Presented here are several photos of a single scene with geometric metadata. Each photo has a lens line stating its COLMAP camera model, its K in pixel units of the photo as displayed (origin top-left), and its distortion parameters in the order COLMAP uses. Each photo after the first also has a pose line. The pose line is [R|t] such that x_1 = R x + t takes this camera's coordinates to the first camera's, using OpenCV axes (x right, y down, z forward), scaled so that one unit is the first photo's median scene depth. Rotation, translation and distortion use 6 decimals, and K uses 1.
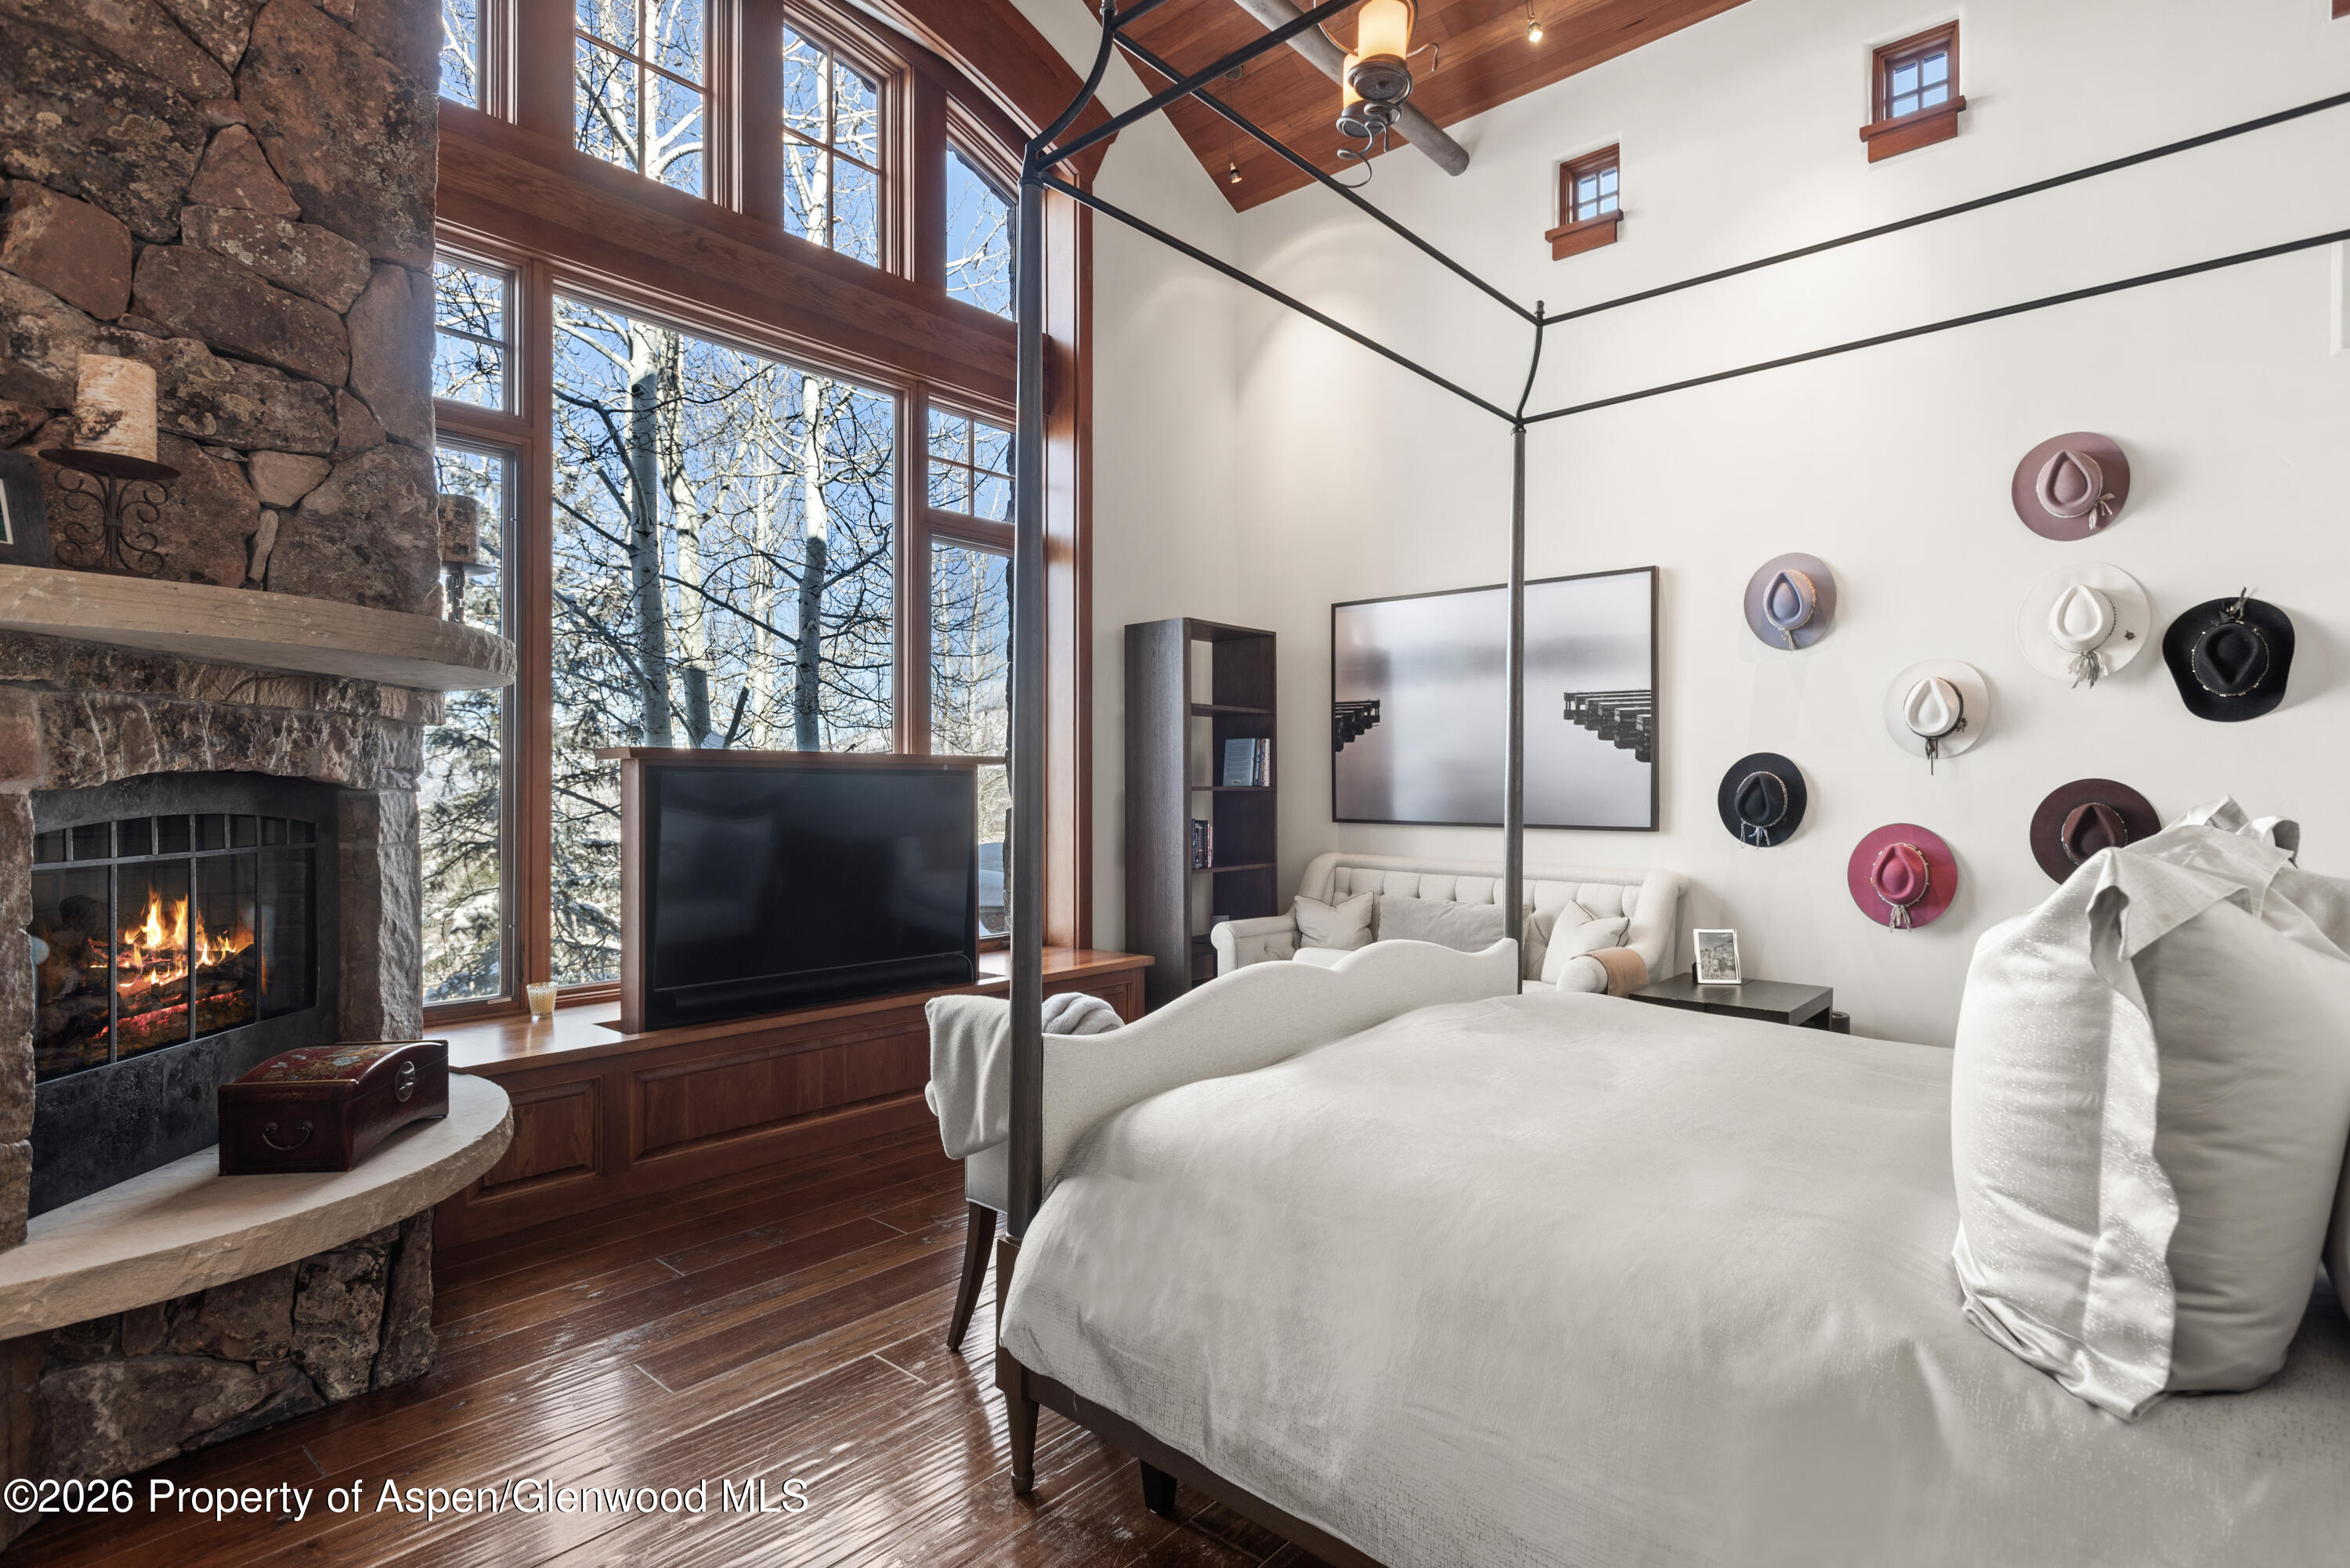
lens RADIAL K [[1168.7, 0, 1191.9], [0, 1168.7, 785.5], [0, 0, 1]] dist [-0.001068, -0.000065]
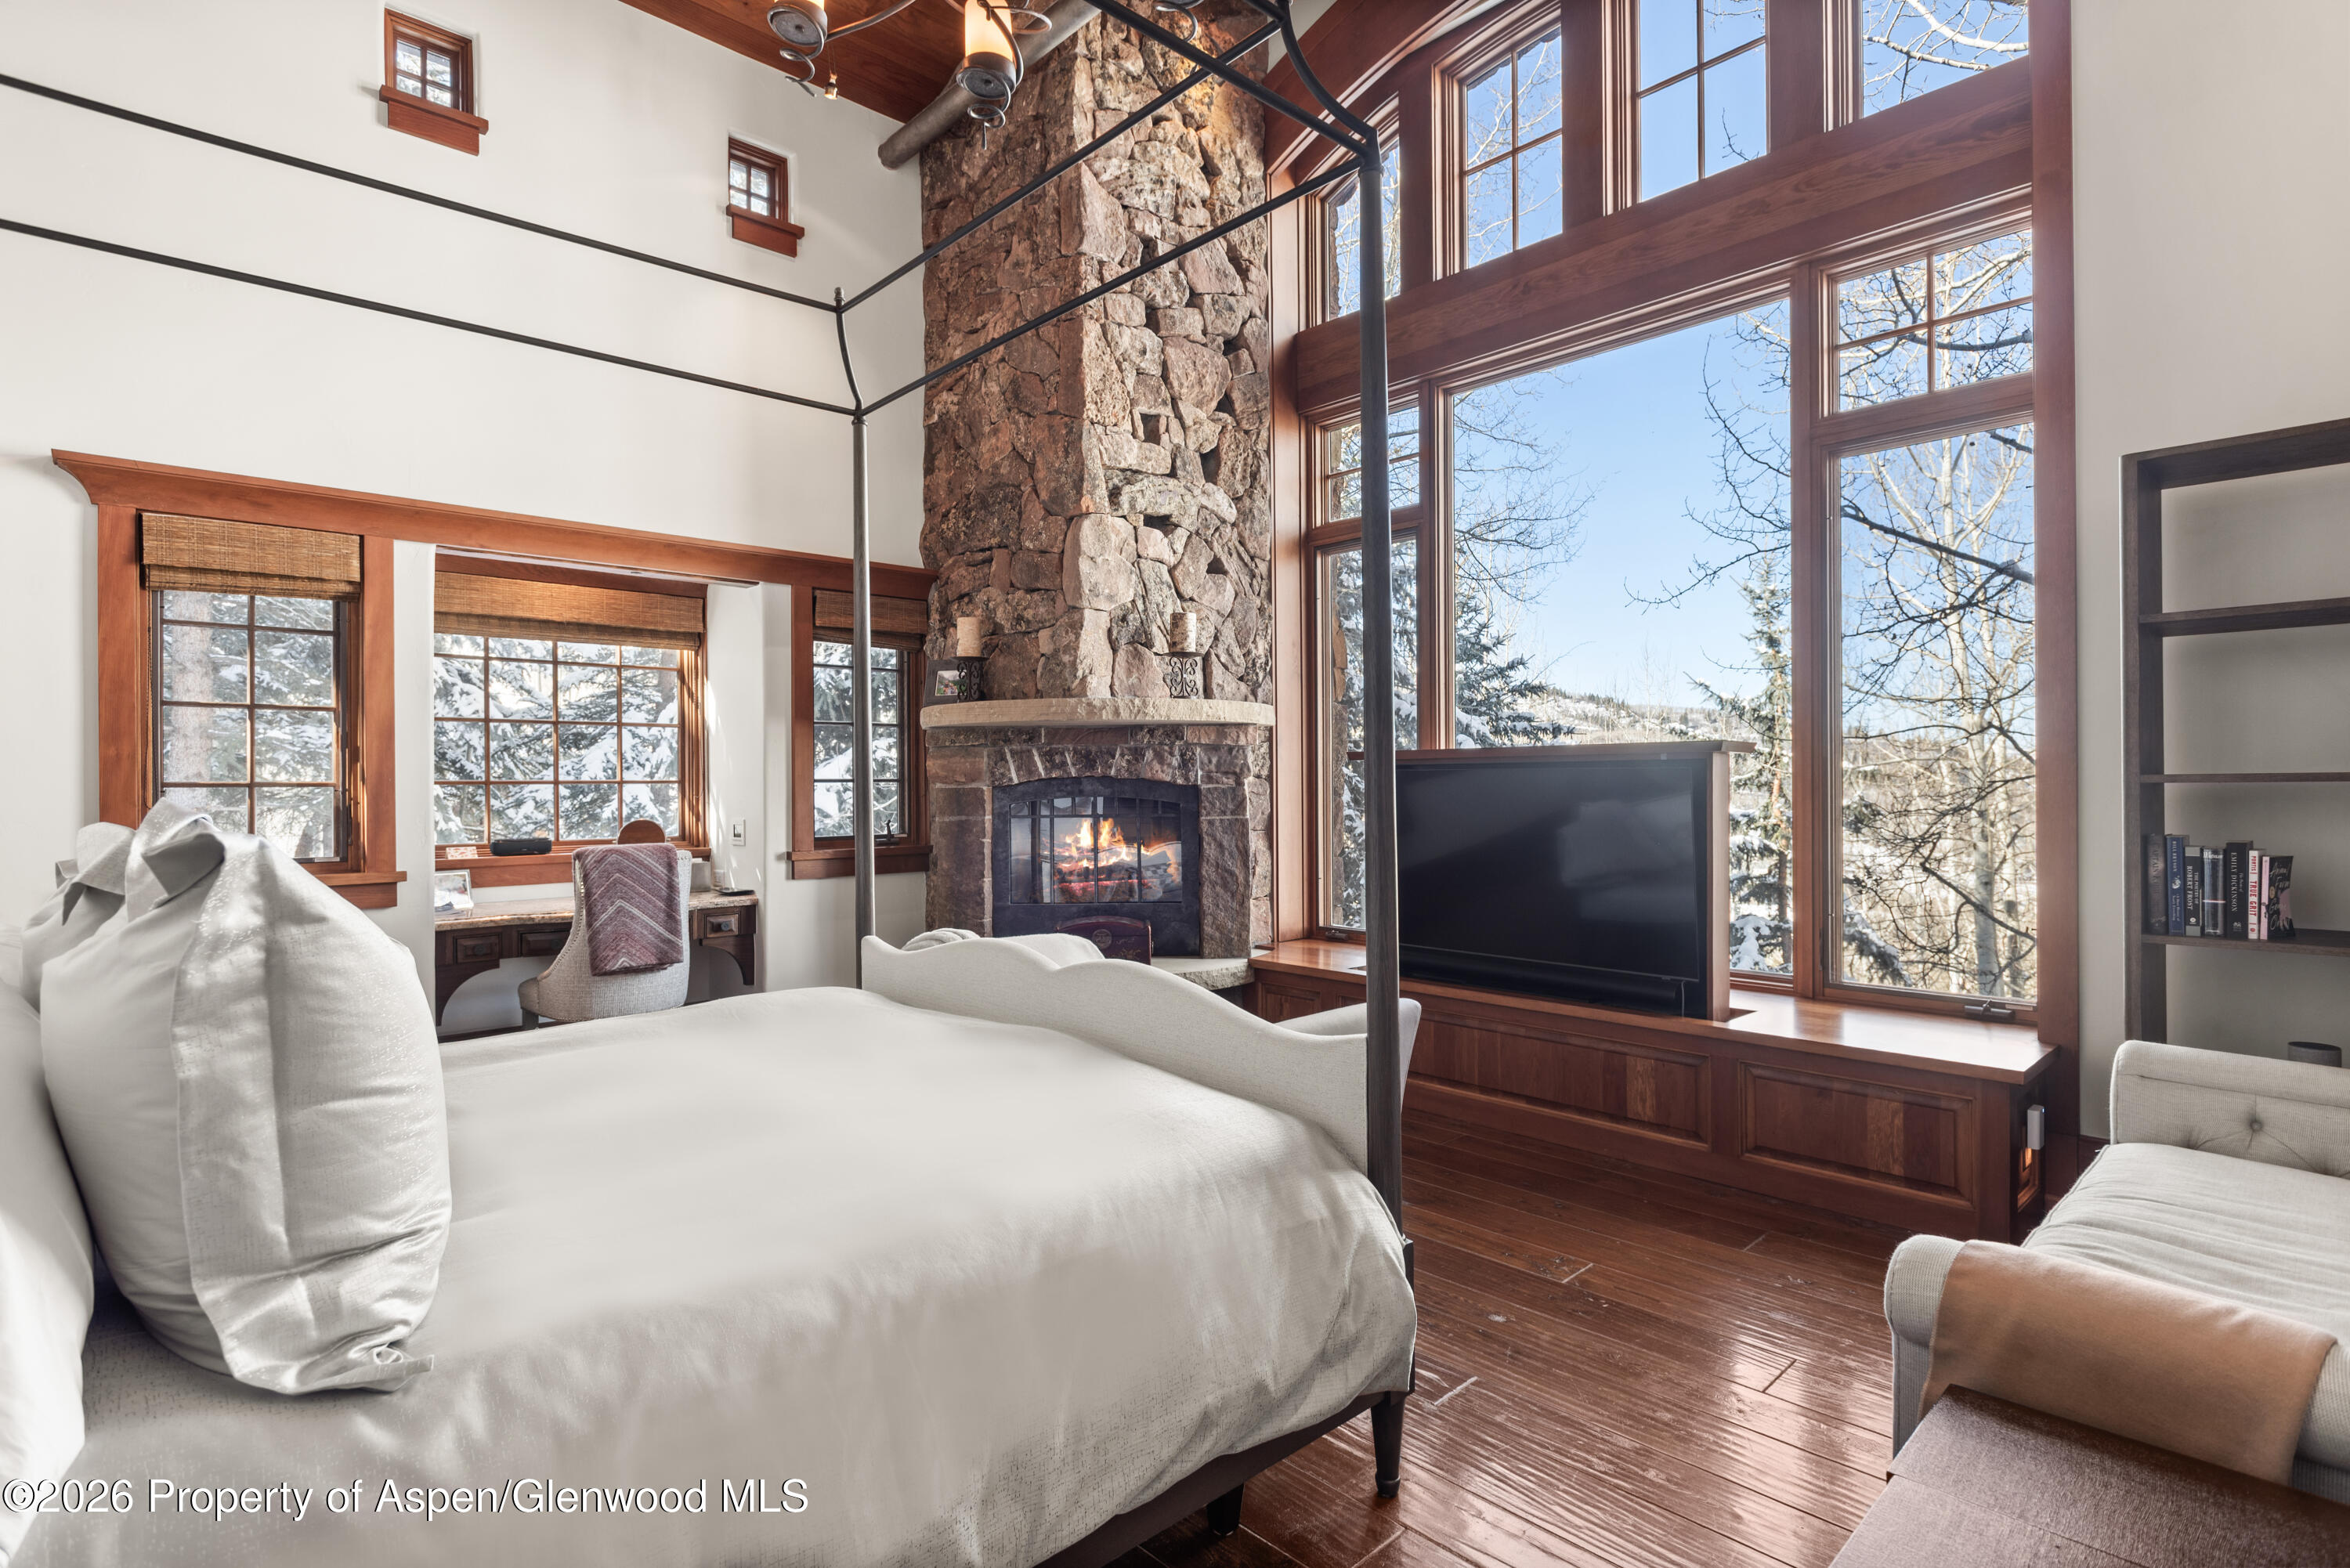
lens RADIAL K [[1168.7, 0, 1191.9], [0, 1168.7, 785.5], [0, 0, 1]] dist [-0.001068, -0.000065]
pose [[-0.105974, 0.002596, -0.994365, 0.699229], [0.009613, 0.999953, 0.001587, 0.001317], [0.994322, -0.009391, -0.105994, 0.786623]]
